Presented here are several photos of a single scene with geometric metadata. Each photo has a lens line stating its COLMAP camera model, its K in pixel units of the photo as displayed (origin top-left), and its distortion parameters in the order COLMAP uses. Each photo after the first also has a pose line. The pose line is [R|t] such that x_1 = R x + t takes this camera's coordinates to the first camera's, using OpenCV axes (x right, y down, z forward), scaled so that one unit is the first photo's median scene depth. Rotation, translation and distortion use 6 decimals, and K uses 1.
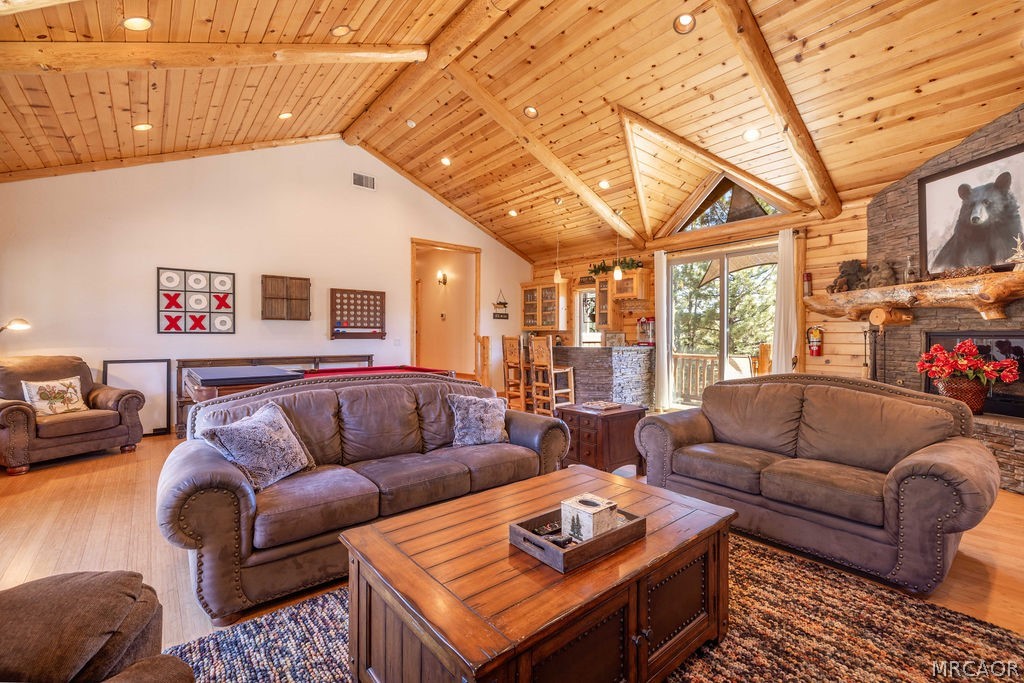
lens RADIAL K [[441.1, 0, 513.5], [0, 441.1, 338.5], [0, 0, 1]] dist [-0.002122, -0.000207]
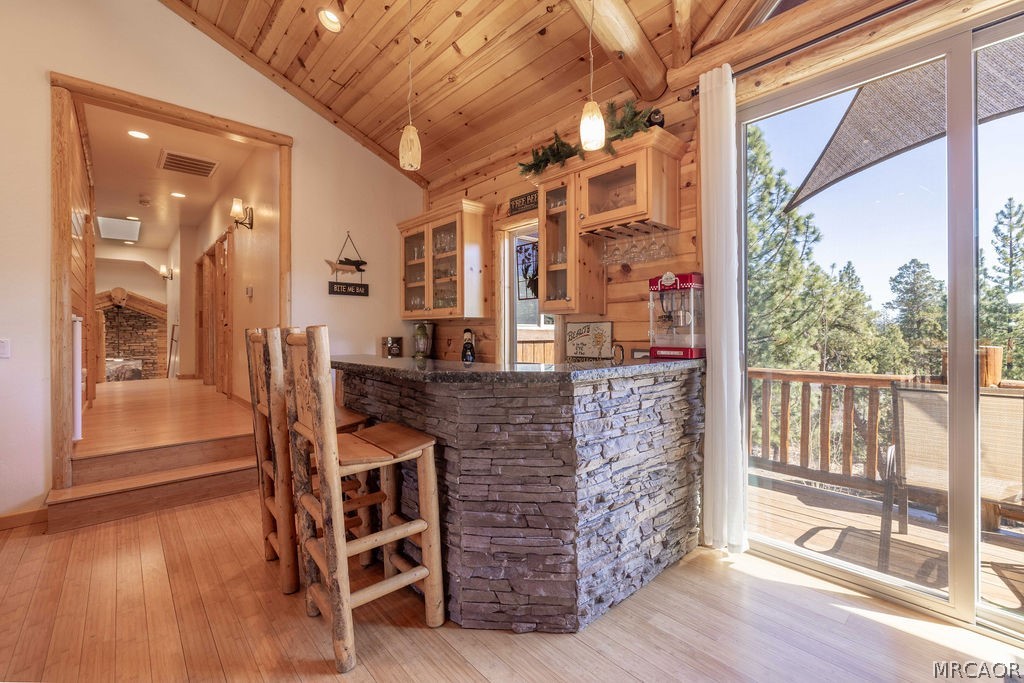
lens RADIAL K [[441.1, 0, 511.3], [0, 441.1, 335.6], [0, 0, 1]] dist [-0.002122, -0.000207]
pose [[0.998859, -0.005462, 0.047446, 0.145565], [0.005219, 0.999973, 0.005253, -0.002537], [-0.047473, -0.004999, 0.998860, 0.614734]]
